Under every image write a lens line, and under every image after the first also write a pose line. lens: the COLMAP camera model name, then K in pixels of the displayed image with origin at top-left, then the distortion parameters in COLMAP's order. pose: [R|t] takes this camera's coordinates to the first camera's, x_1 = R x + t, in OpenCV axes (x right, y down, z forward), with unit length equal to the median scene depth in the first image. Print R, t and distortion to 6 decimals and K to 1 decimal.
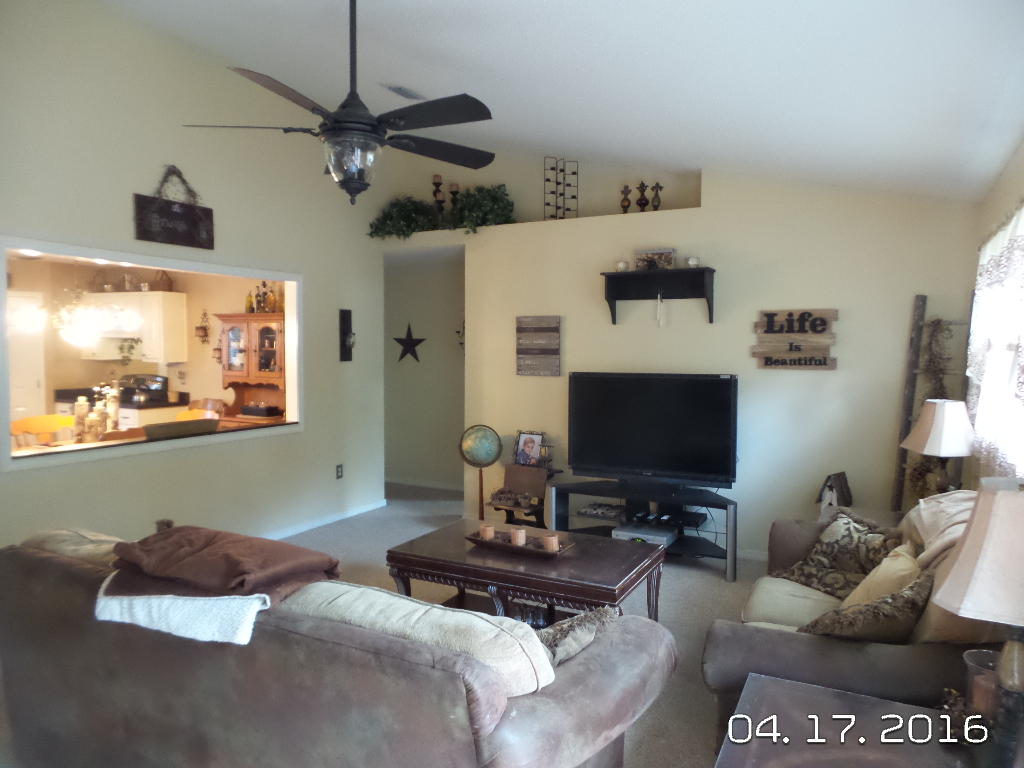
lens RADIAL K [[705.8, 0, 517.3], [0, 705.8, 388.9], [0, 0, 1]] dist [-0.013978, 0.014423]
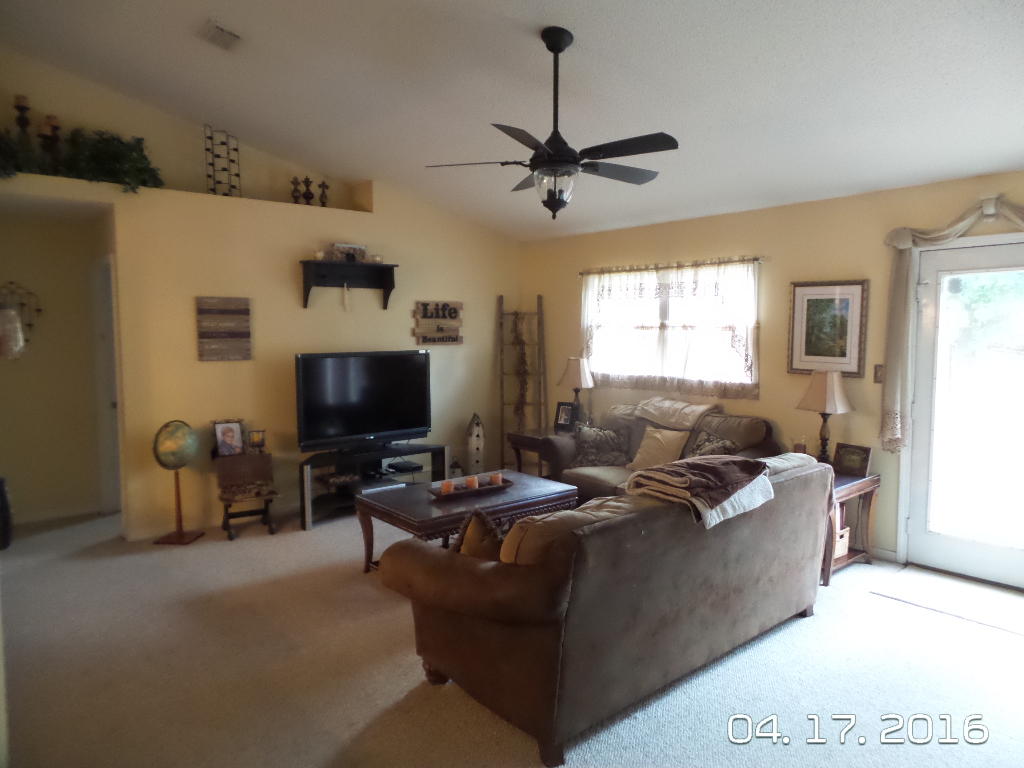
lens RADIAL K [[705.8, 0, 520.3], [0, 705.8, 381.6], [0, 0, 1]] dist [-0.013978, 0.014423]
pose [[0.377253, -0.077856, 0.922832, -0.720628], [0.053342, 0.996632, 0.062276, -0.029404], [-0.924573, 0.025732, 0.380136, 0.290893]]
